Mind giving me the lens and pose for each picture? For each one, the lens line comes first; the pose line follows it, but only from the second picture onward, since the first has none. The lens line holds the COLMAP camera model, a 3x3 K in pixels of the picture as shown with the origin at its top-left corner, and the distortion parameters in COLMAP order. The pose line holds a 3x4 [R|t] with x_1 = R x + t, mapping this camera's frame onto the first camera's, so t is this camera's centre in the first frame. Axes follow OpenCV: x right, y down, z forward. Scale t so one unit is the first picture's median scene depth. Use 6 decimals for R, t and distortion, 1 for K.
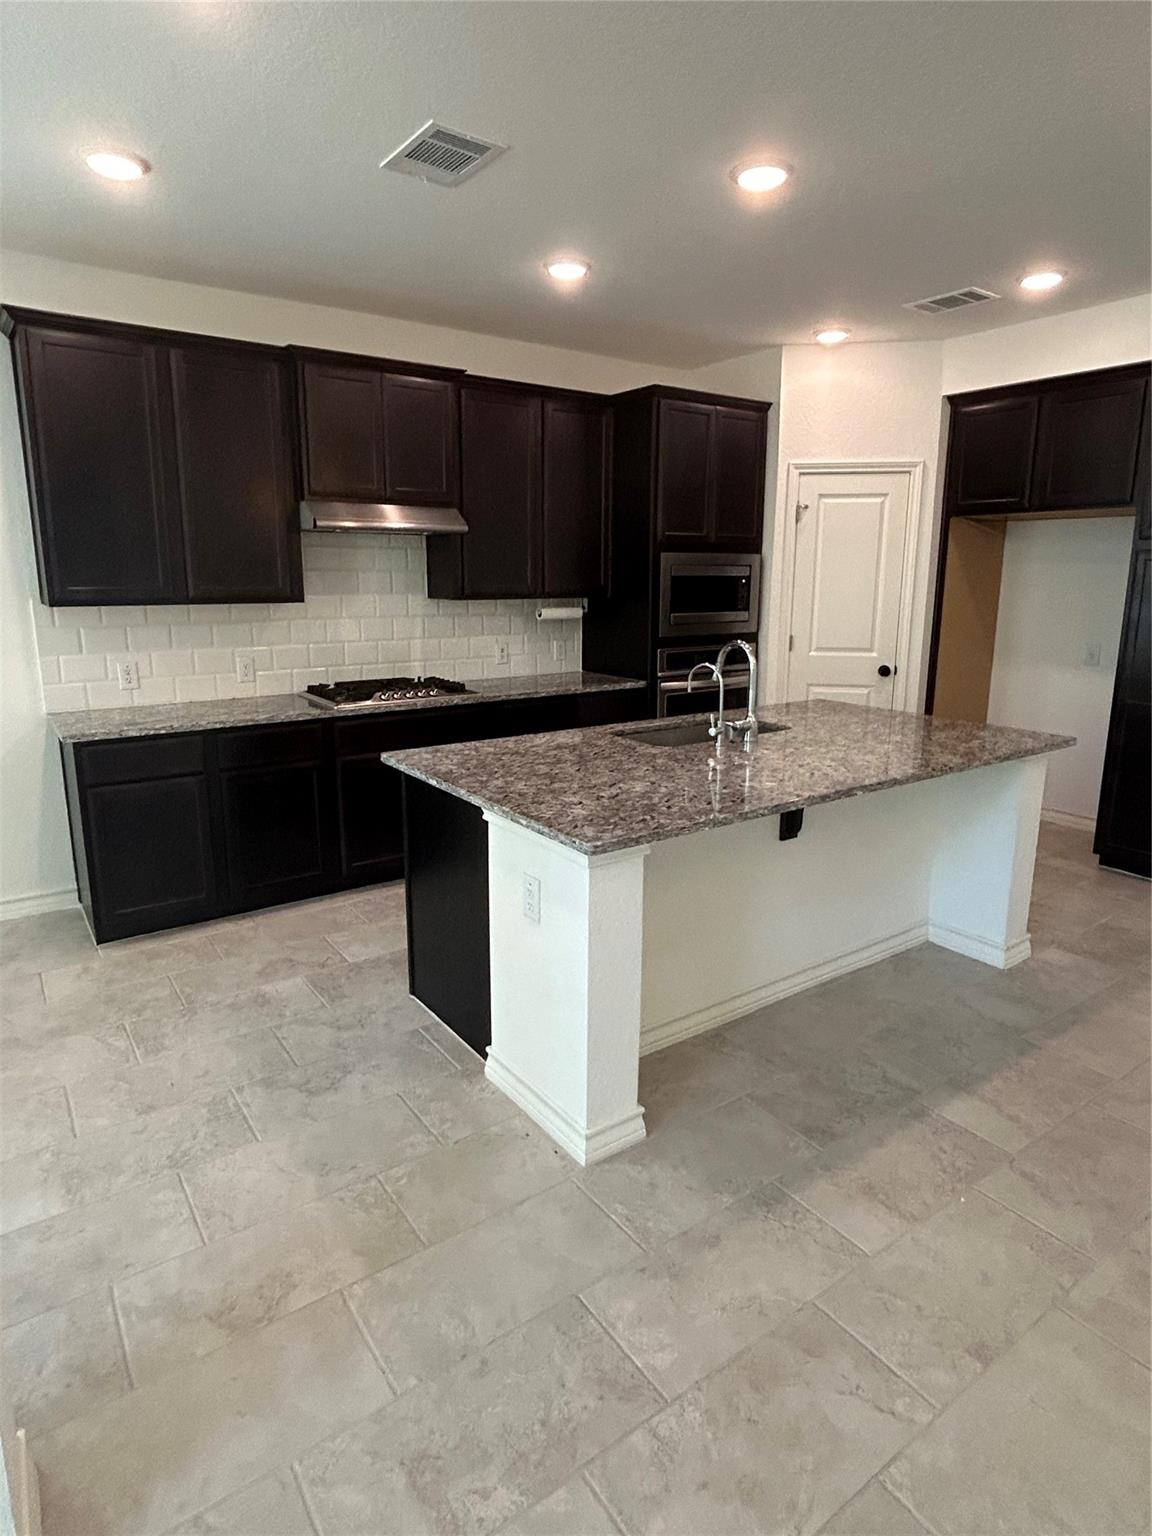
lens RADIAL K [[859.8, 0, 576.8], [0, 859.8, 749.6], [0, 0, 1]] dist [-0.004605, -0.001564]
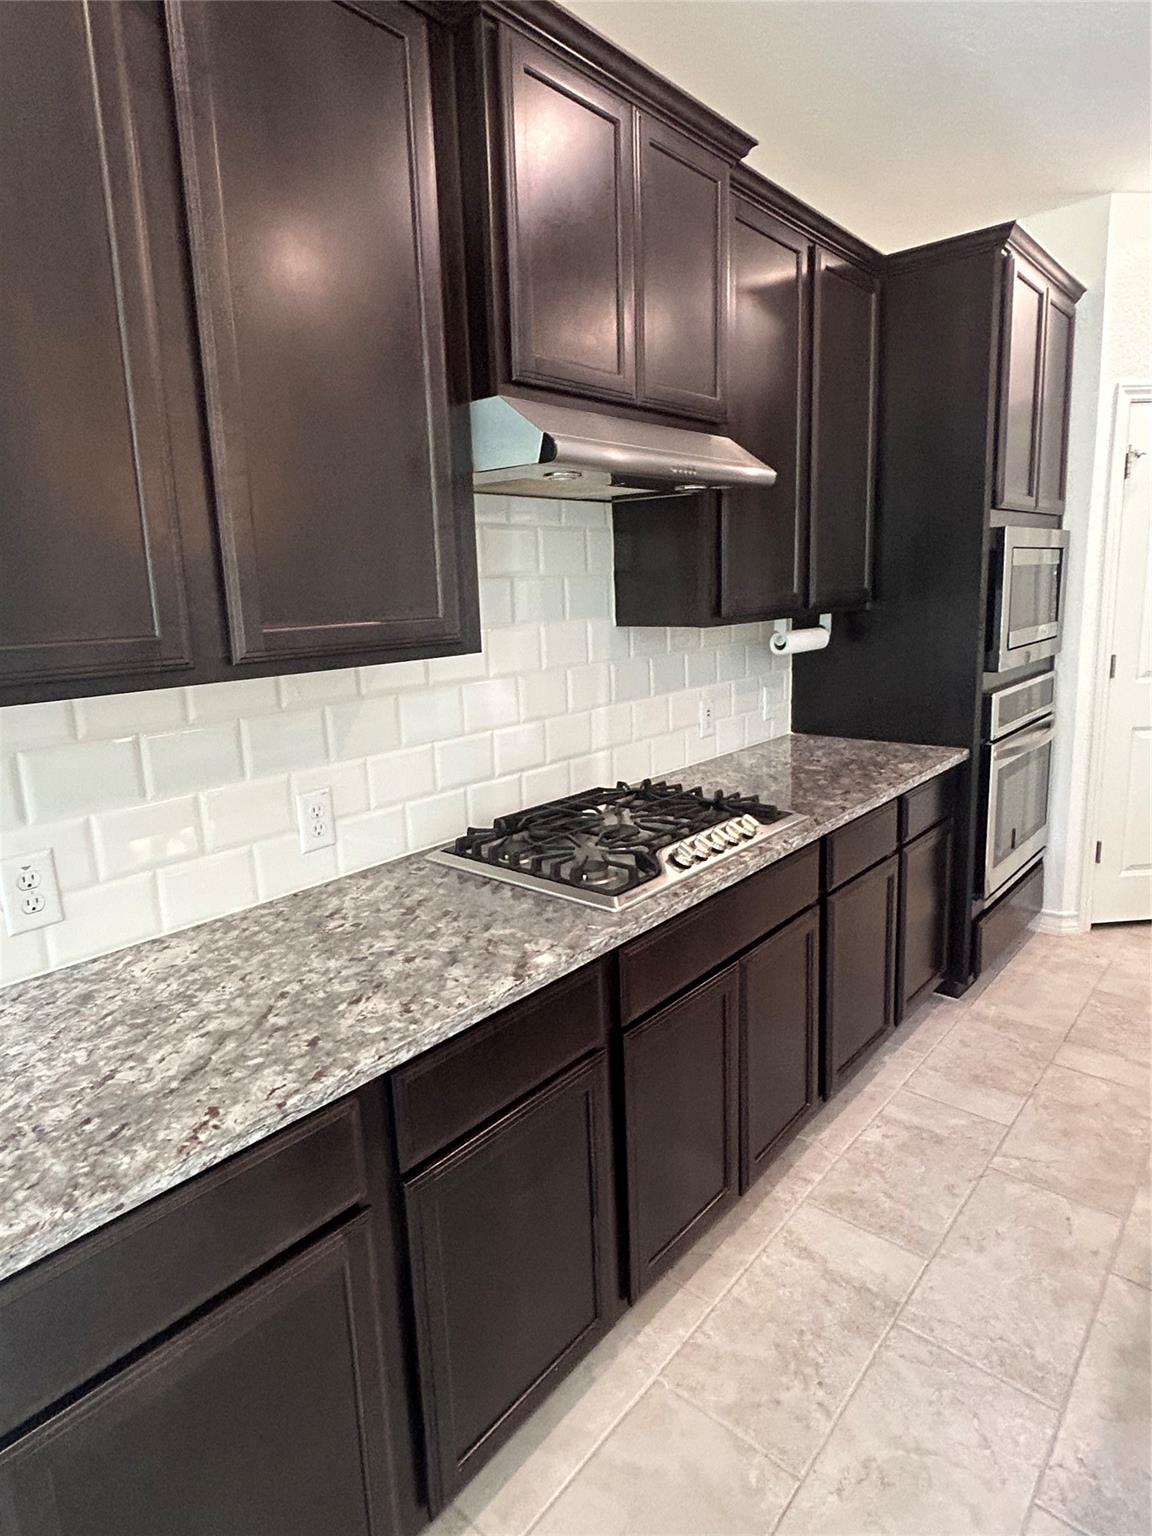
lens RADIAL K [[859.8, 0, 576.8], [0, 859.8, 749.6], [0, 0, 1]] dist [-0.004605, -0.001564]
pose [[0.971578, -0.083803, 0.221388, -0.380828], [0.087802, 0.996104, -0.008269, -0.121977], [-0.219833, 0.027472, 0.975151, 0.612717]]
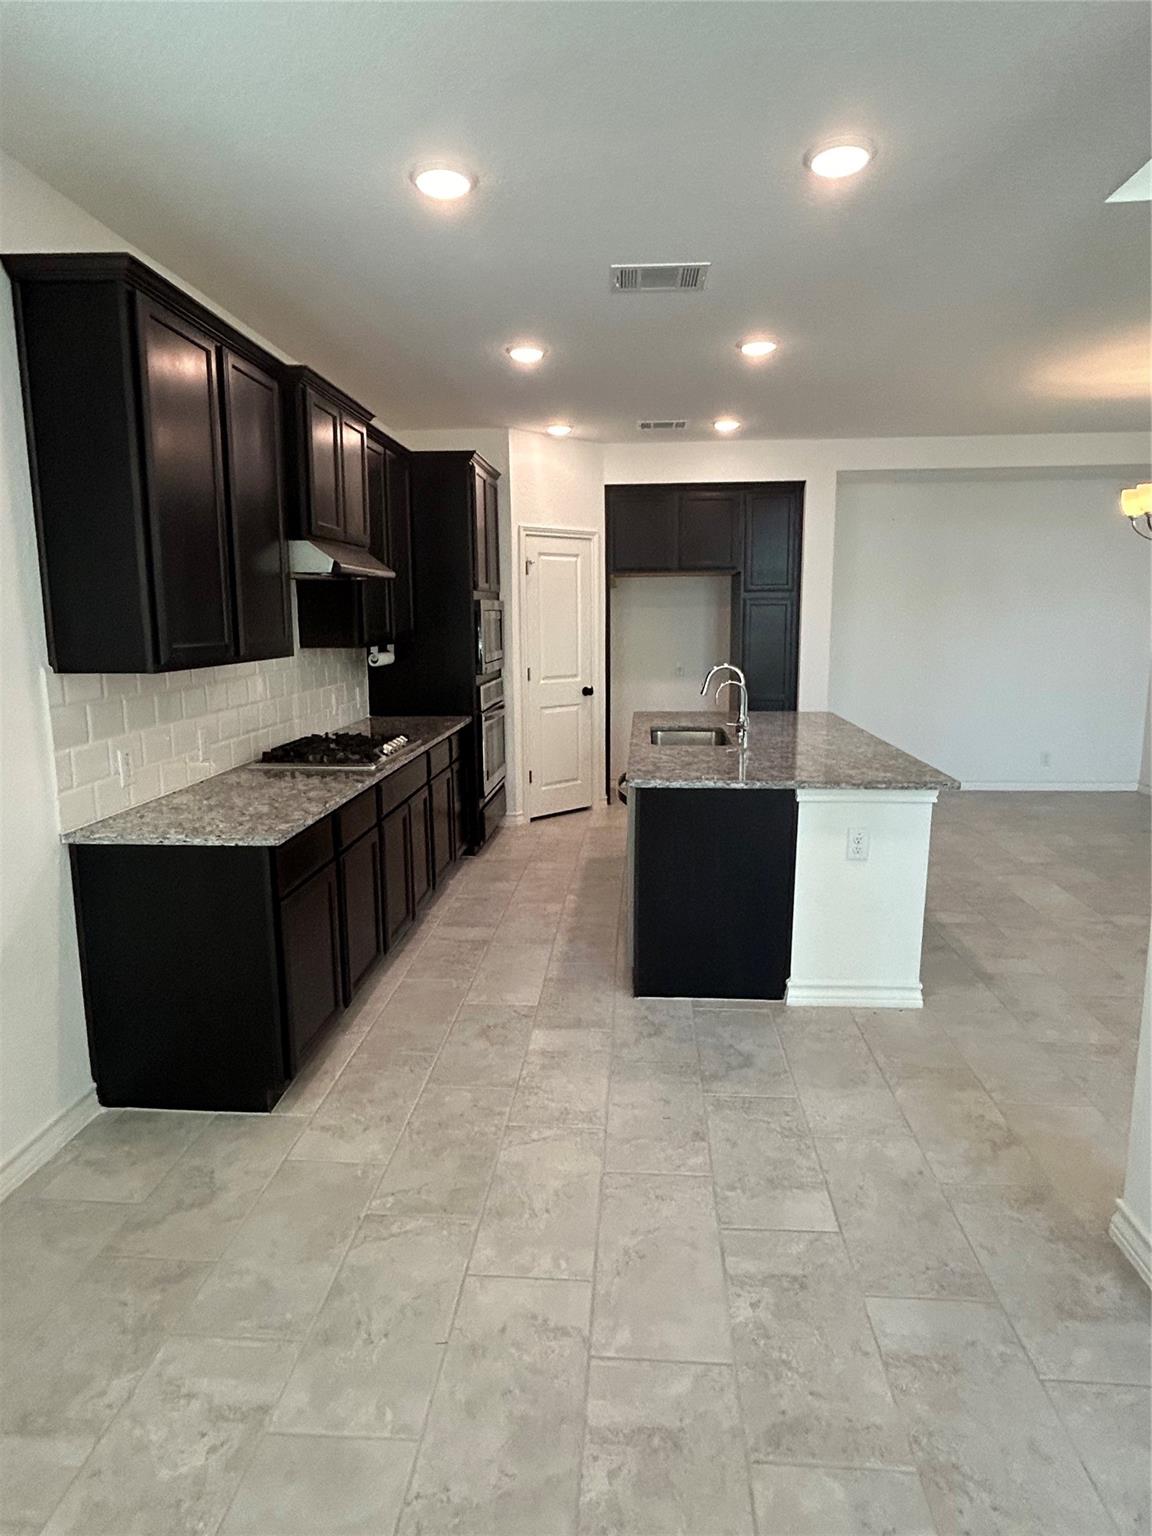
lens RADIAL K [[859.8, 0, 576.8], [0, 859.8, 749.6], [0, 0, 1]] dist [-0.004605, -0.001564]
pose [[0.639329, -0.129635, 0.757927, -0.829434], [0.167013, 0.985566, 0.027691, -0.057034], [-0.750577, 0.108880, 0.651751, 0.243674]]
